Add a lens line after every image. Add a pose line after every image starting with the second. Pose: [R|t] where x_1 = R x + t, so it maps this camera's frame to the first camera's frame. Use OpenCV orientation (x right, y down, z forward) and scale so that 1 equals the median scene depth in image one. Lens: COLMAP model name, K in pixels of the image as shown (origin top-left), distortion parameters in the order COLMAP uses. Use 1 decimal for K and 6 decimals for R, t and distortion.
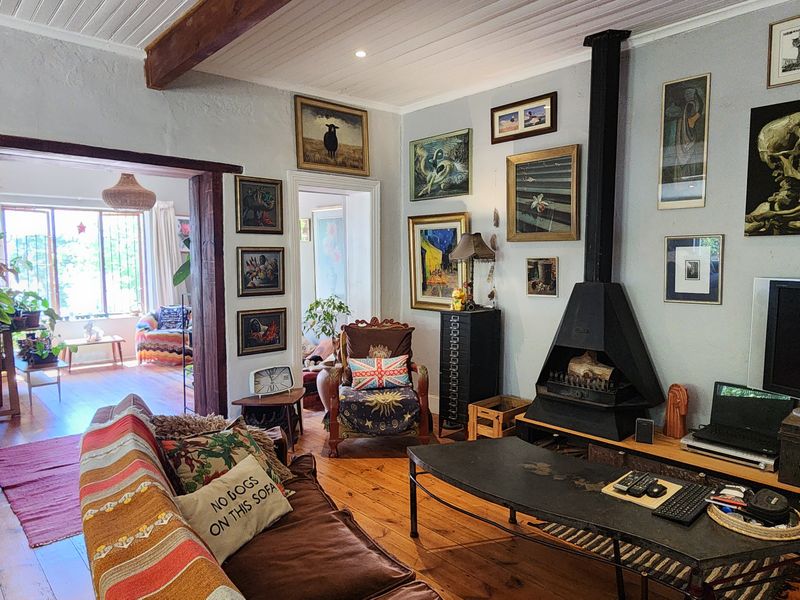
lens RADIAL K [[529.8, 0, 402.4], [0, 529.8, 301.8], [0, 0, 1]] dist [-0.000546, 0.001653]
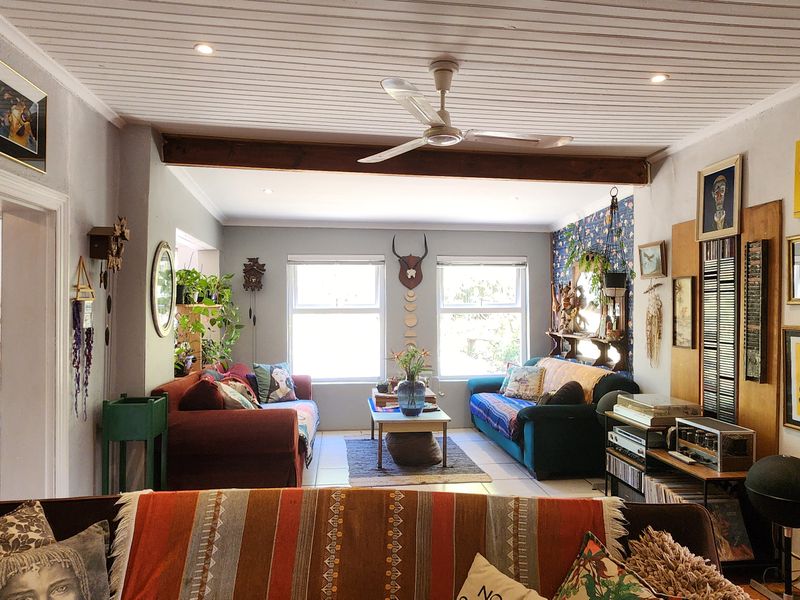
lens RADIAL K [[529.8, 0, 402.4], [0, 529.8, 301.8], [0, 0, 1]] dist [-0.000546, 0.001653]
pose [[-0.594533, -0.010462, -0.804004, 0.245022], [-0.070707, 0.996722, 0.039315, -0.080964], [0.800957, 0.080223, -0.593323, 0.658955]]
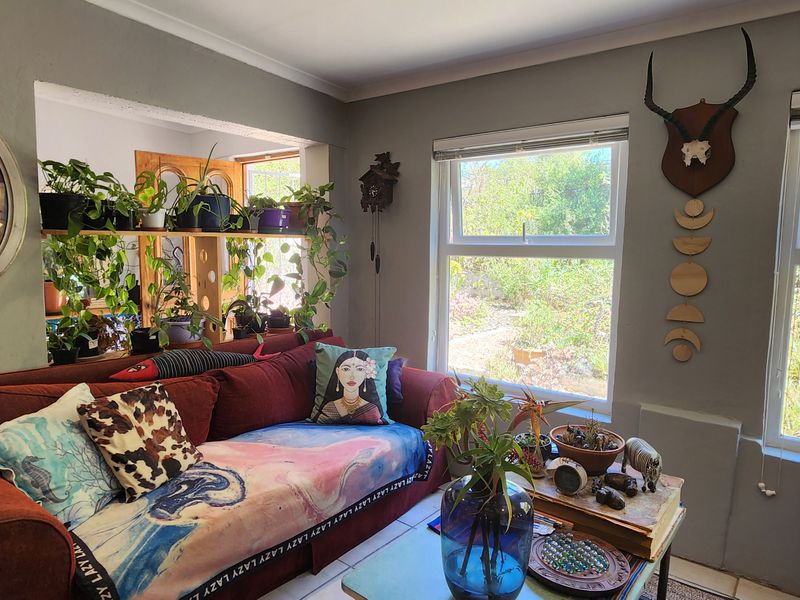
lens RADIAL K [[529.8, 0, 402.4], [0, 529.8, 301.8], [0, 0, 1]] dist [-0.000546, 0.001653]
pose [[-0.989022, -0.000284, -0.147769, -0.661663], [-0.029404, 0.980379, 0.194916, -0.047232], [0.144814, 0.197121, -0.969625, 0.275685]]
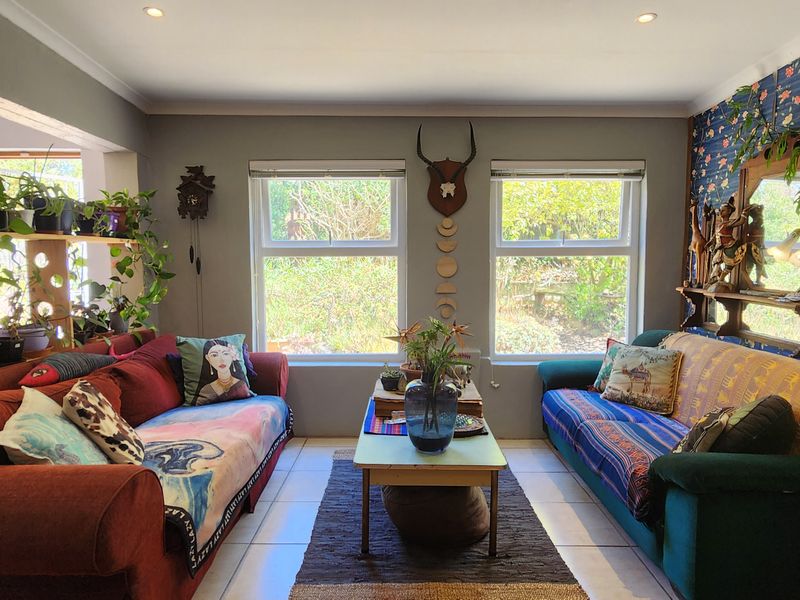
lens RADIAL K [[529.8, 0, 402.4], [0, 529.8, 301.8], [0, 0, 1]] dist [-0.000546, 0.001653]
pose [[-0.684101, 0.059907, -0.726923, -0.287843], [-0.066269, 0.987394, 0.143738, -0.035359], [0.726371, 0.146504, -0.671507, 0.342349]]
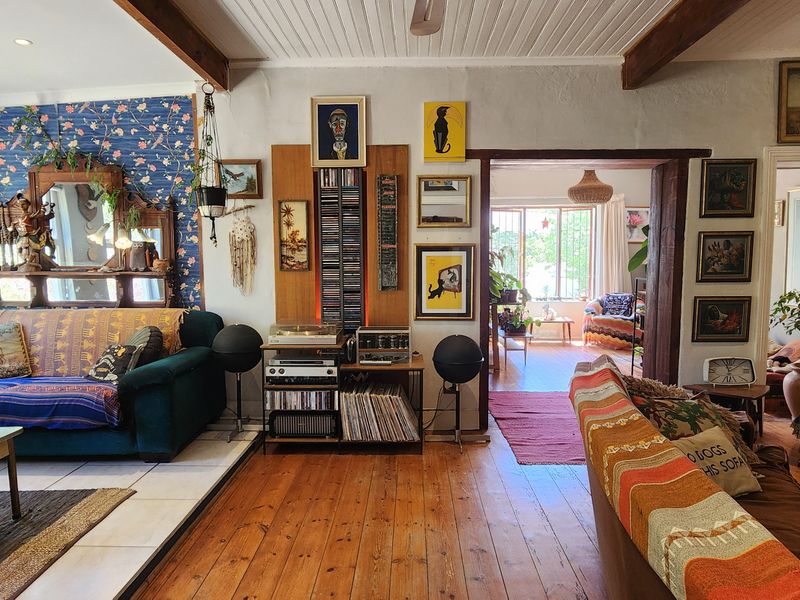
lens RADIAL K [[529.8, 0, 402.4], [0, 529.8, 301.8], [0, 0, 1]] dist [-0.000546, 0.001653]
pose [[0.716686, 0.059410, -0.694861, -0.012759], [-0.053357, 0.998116, 0.030306, 0.026234], [0.695352, 0.015356, 0.718505, -0.095140]]
